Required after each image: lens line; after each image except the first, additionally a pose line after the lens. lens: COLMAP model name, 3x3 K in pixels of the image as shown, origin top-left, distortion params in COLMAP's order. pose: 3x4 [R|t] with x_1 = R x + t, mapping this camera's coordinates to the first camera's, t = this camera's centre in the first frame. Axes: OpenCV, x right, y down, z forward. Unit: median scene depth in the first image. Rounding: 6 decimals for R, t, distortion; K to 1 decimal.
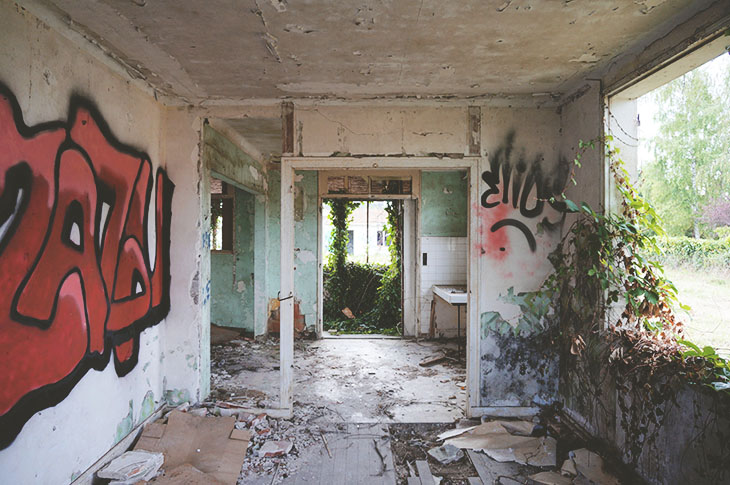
lens RADIAL K [[493.2, 0, 362.4], [0, 493.2, 243.6], [0, 0, 1]] dist [-0.050603, 0.029974]
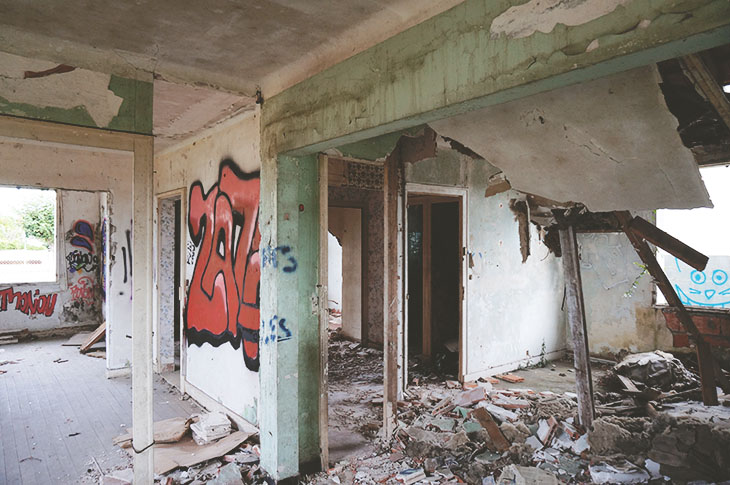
lens RADIAL K [[493.2, 0, 364.0], [0, 493.2, 245.7], [0, 0, 1]] dist [-0.050603, 0.029974]
pose [[-0.788414, -0.010827, -0.615050, 0.018712], [-0.017197, 0.999842, 0.004444, -0.029798], [0.614905, 0.014081, -0.788475, 1.699600]]
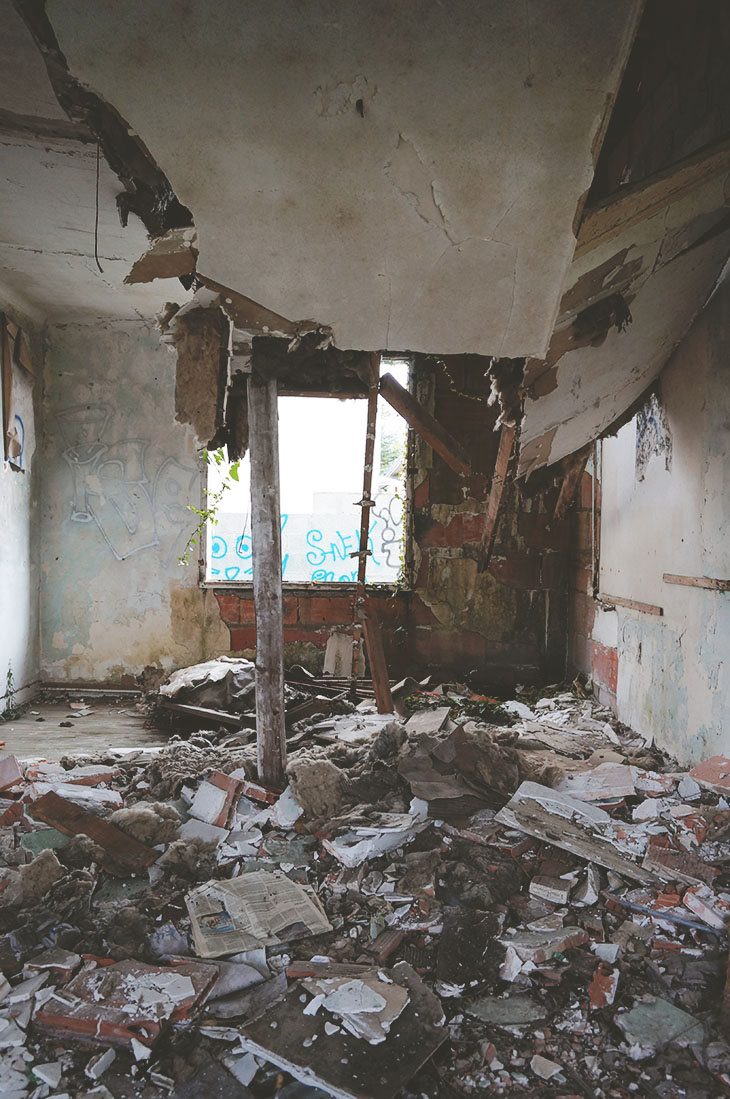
lens RADIAL K [[885.1, 0, 362.7], [0, 885.1, 554.5], [0, 0, 1]] dist [0.010406, 0.002325]
pose [[0.005020, 0.006979, -0.999963, -0.011458], [-0.034086, 0.999396, 0.006804, 0.067520], [0.999406, 0.034051, 0.005255, 1.363903]]
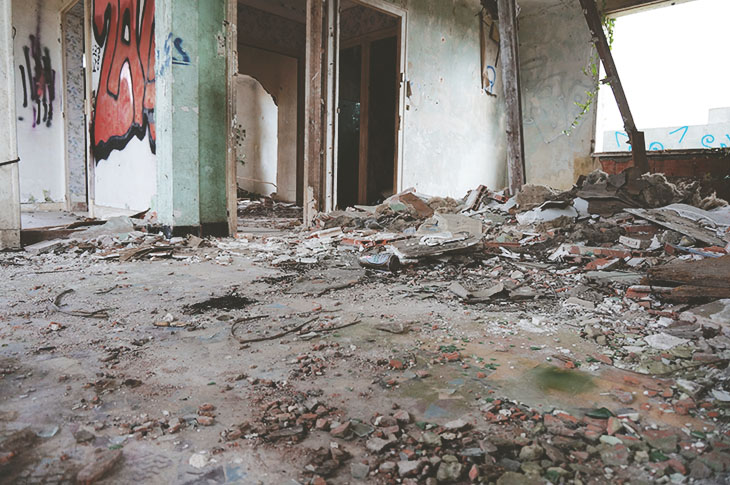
lens RADIAL K [[493.2, 0, 362.0], [0, 493.2, 239.8], [0, 0, 1]] dist [-0.050603, 0.029974]
pose [[-0.727806, 0.043428, -0.684406, -0.068422], [-0.039917, 0.993618, 0.105497, 0.263930], [0.684620, 0.104101, -0.721428, 1.689770]]
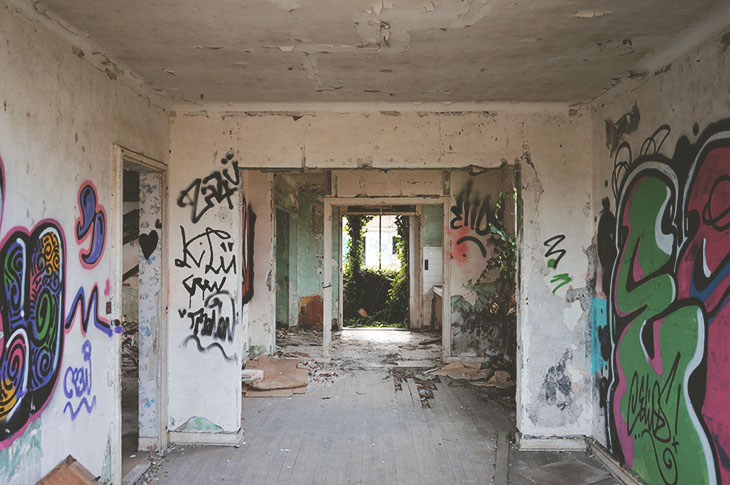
lens RADIAL K [[639.6, 0, 366.8], [0, 639.6, 242.0], [0, 0, 1]] dist [0.001132, -0.000185]
pose [[0.999901, -0.003111, -0.013748, 0.001130], [0.002893, 0.999870, -0.015863, -0.000536], [0.013795, 0.015822, 0.999780, -1.048189]]
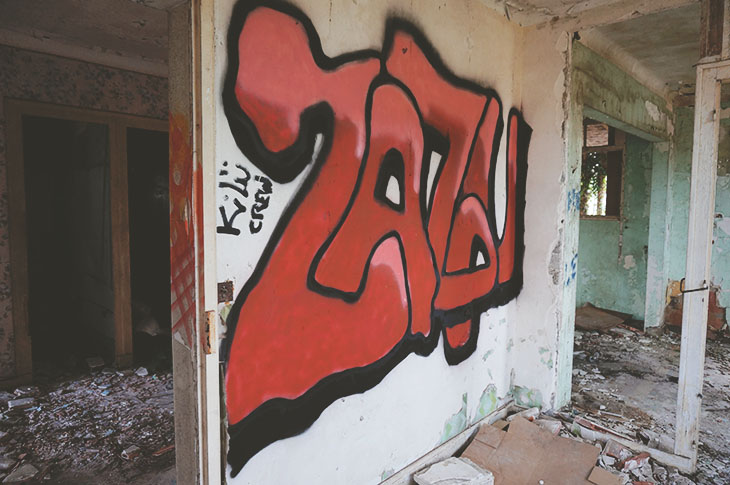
lens RADIAL K [[493.2, 0, 354.4], [0, 493.2, 243.7], [0, 0, 1]] dist [-0.050603, 0.029974]
pose [[0.716871, 0.052768, -0.695206, -0.037023], [-0.004294, 0.997447, 0.071281, 0.007626], [0.697193, -0.048115, 0.715267, 0.238039]]
